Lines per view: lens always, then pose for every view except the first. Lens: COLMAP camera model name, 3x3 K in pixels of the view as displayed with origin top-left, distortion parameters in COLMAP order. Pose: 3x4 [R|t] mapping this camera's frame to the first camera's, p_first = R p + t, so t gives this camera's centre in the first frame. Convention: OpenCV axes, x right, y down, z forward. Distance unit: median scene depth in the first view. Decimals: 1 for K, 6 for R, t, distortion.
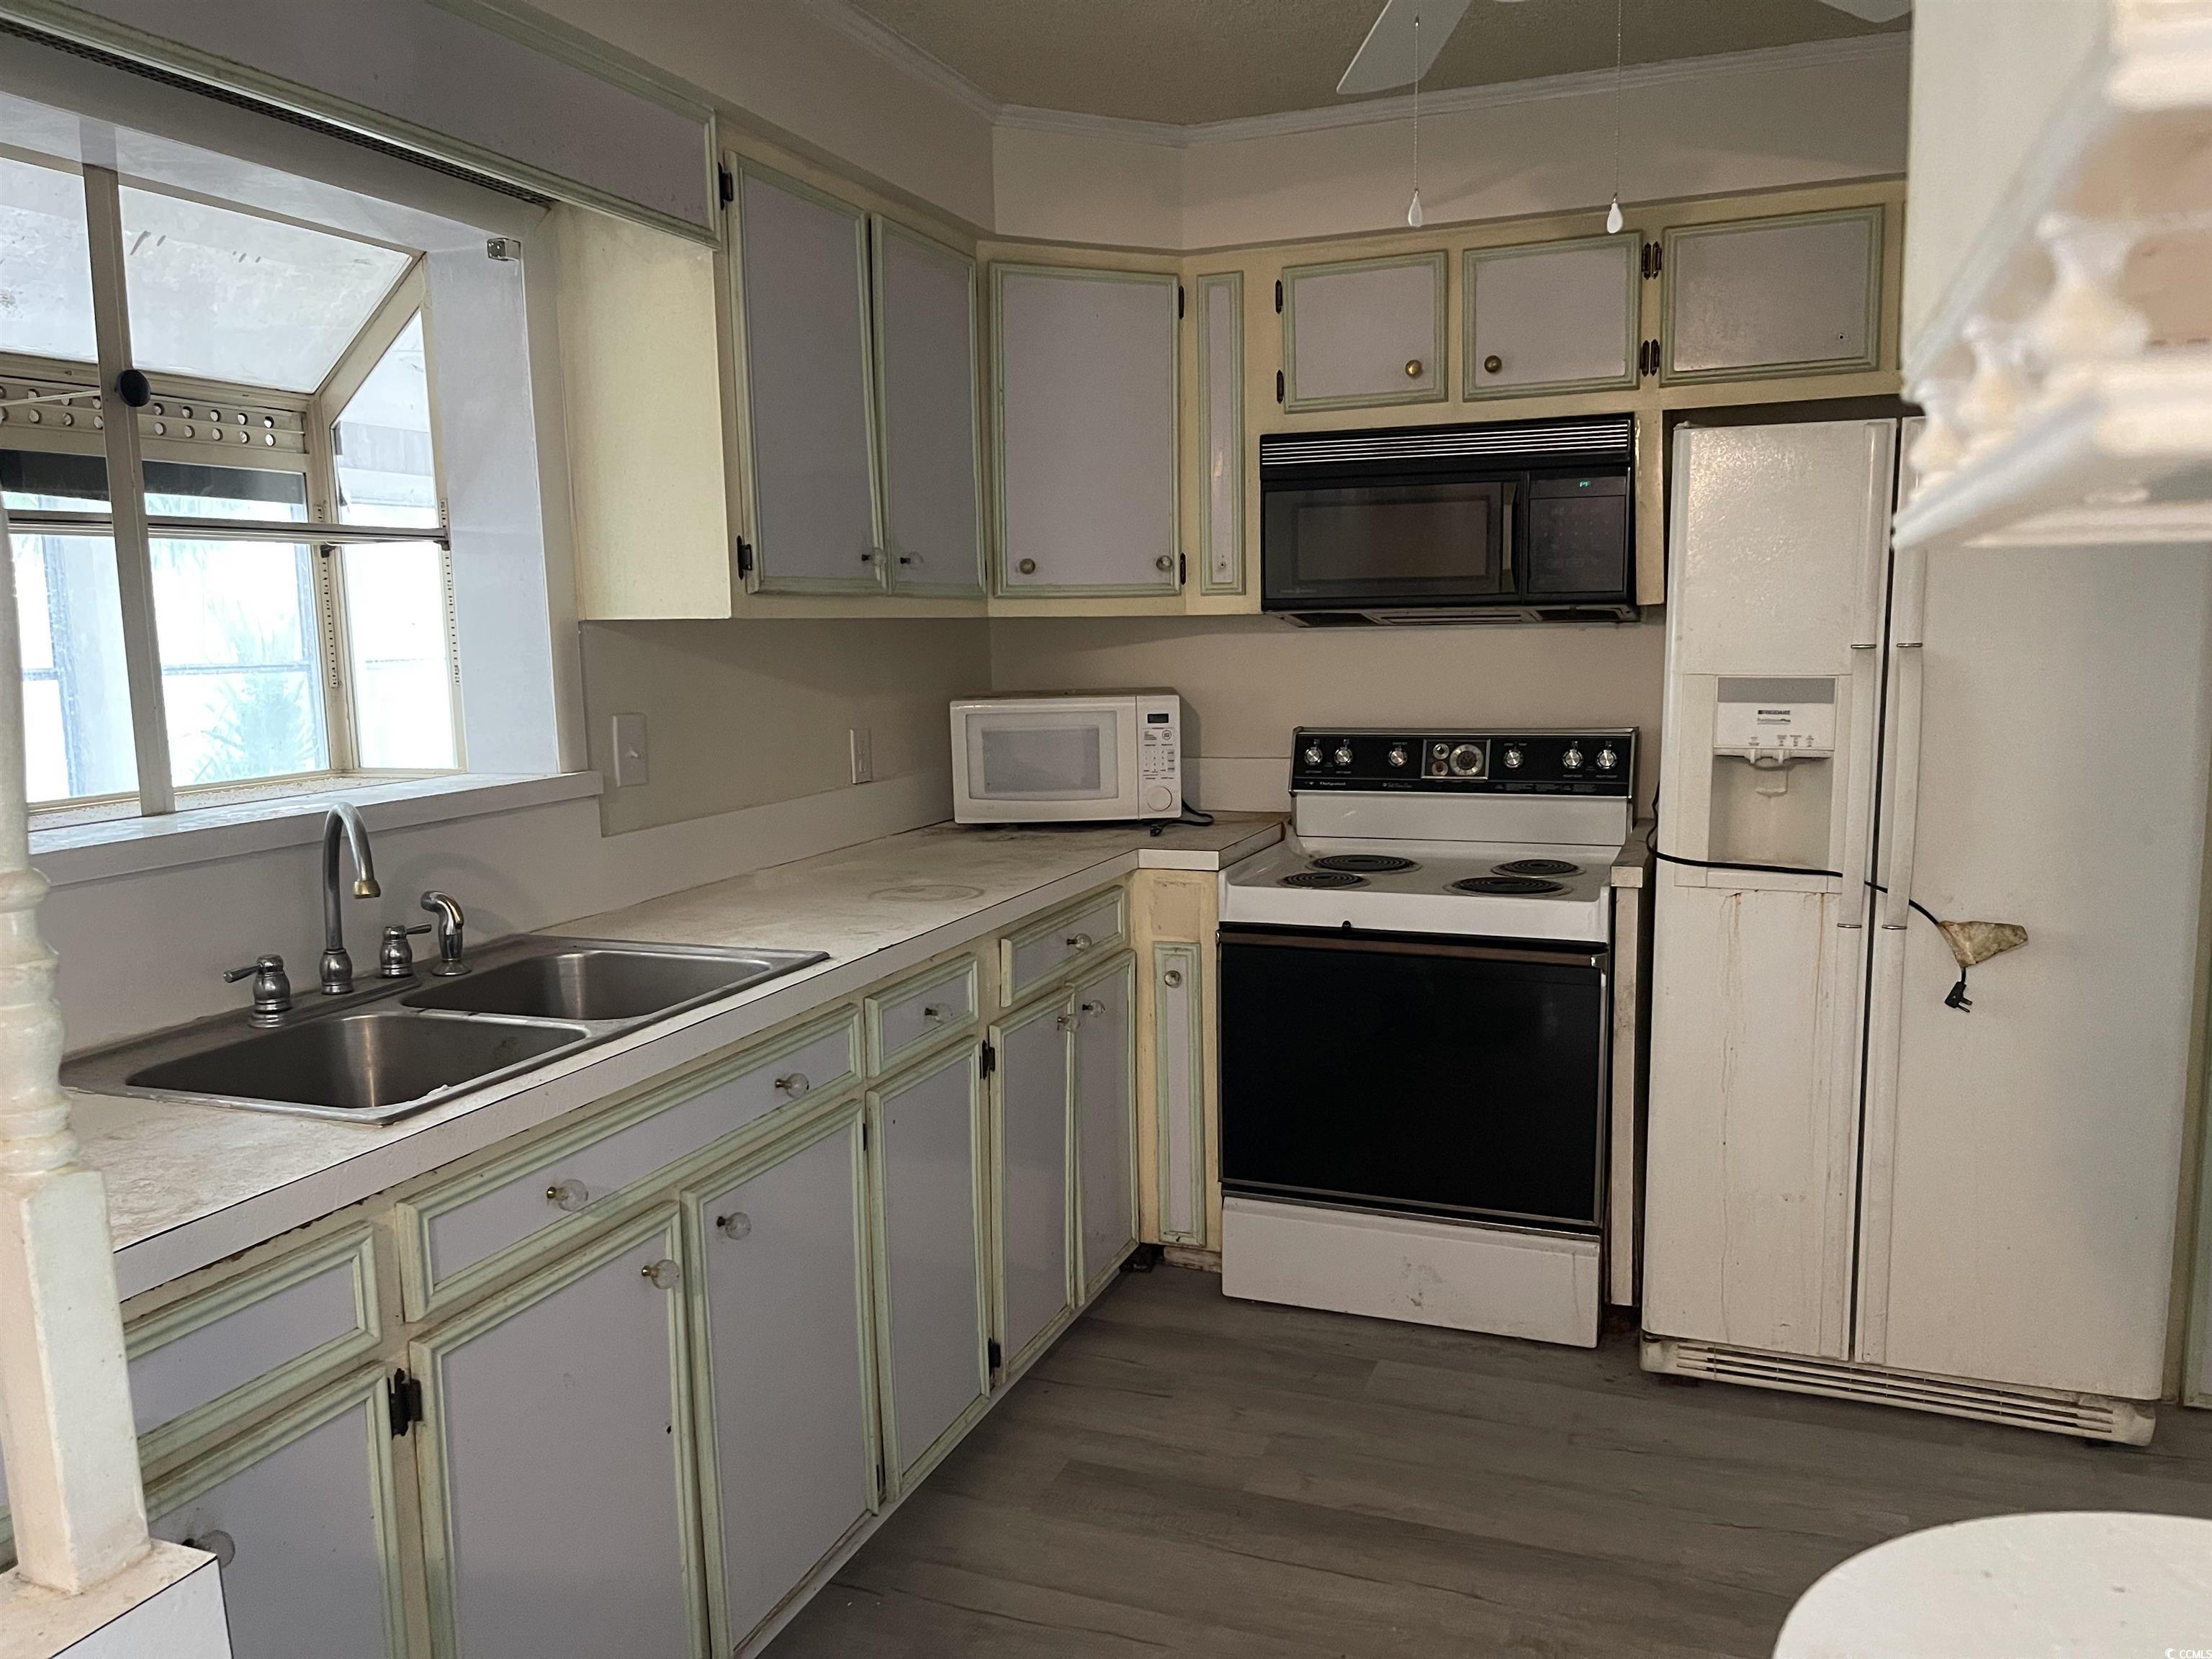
lens RADIAL K [[1637.8, 0, 1112.8], [0, 1637.8, 830.4], [0, 0, 1]] dist [0.064671, -0.075834]
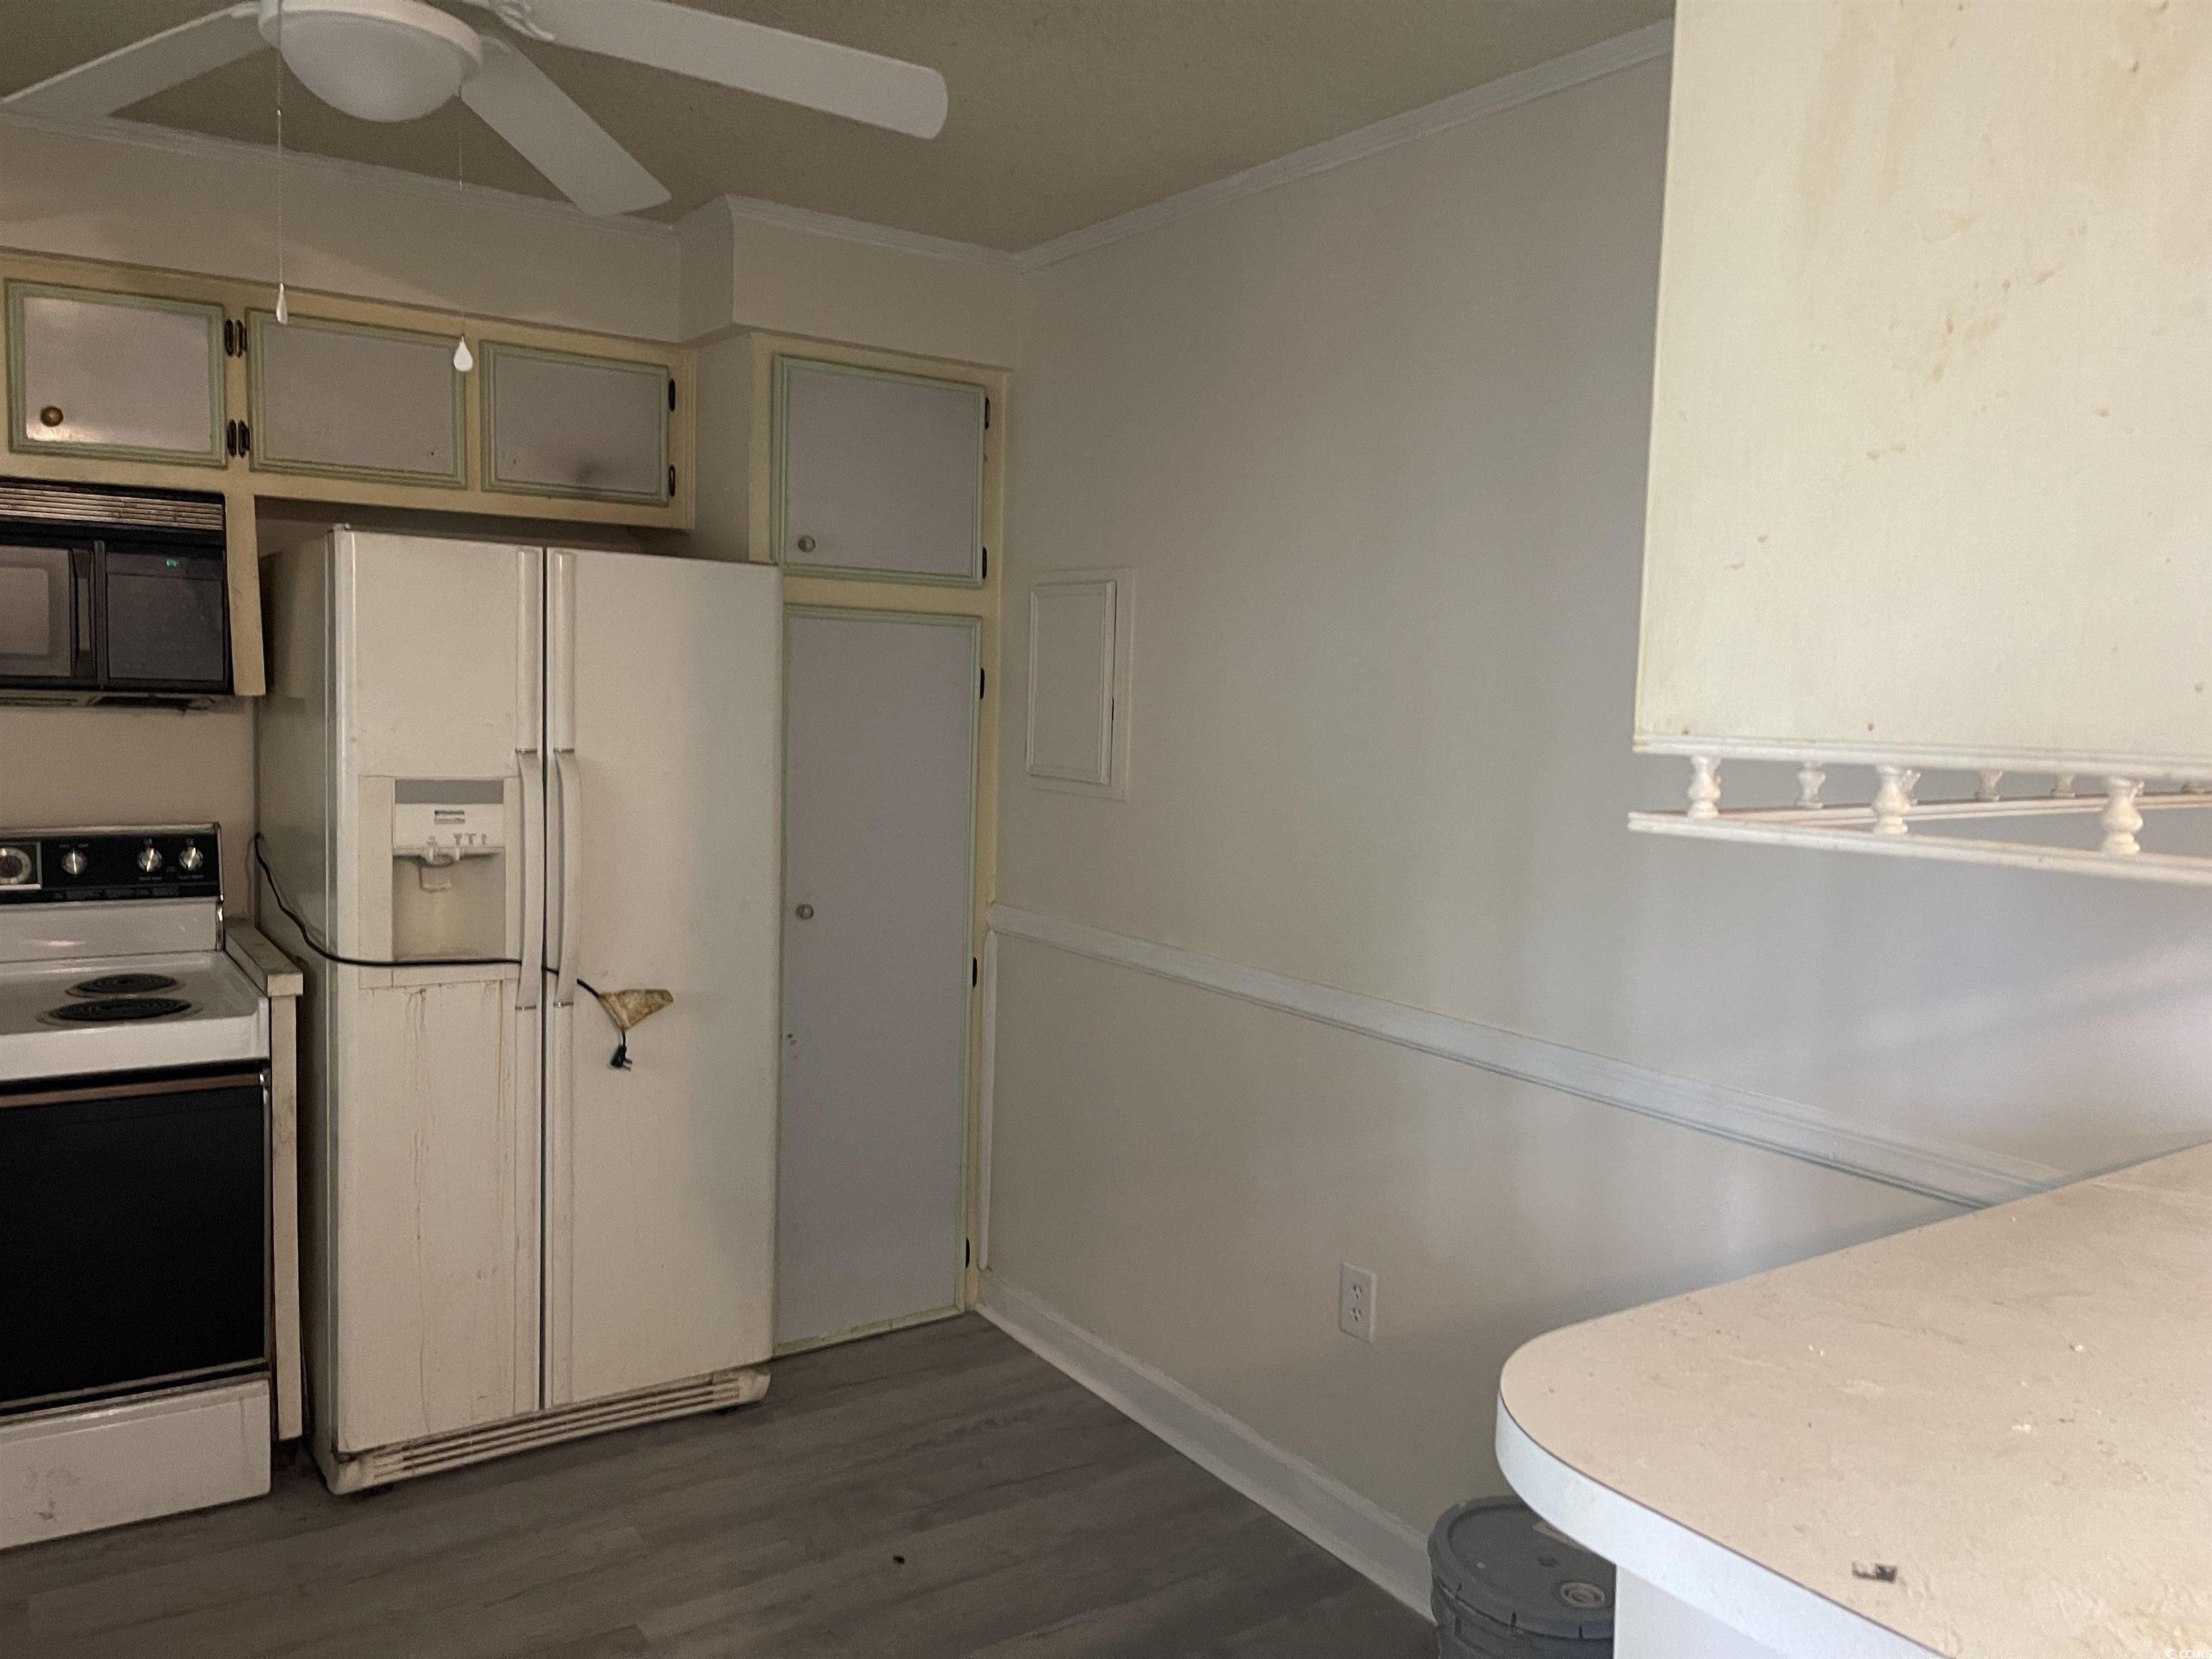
lens RADIAL K [[1637.8, 0, 1109.6], [0, 1637.8, 836.2], [0, 0, 1]] dist [0.064671, -0.075834]
pose [[0.570113, -0.038511, 0.820663, -0.209552], [0.064480, 0.997917, 0.002034, -0.030636], [-0.819032, 0.051757, 0.571409, 0.060888]]
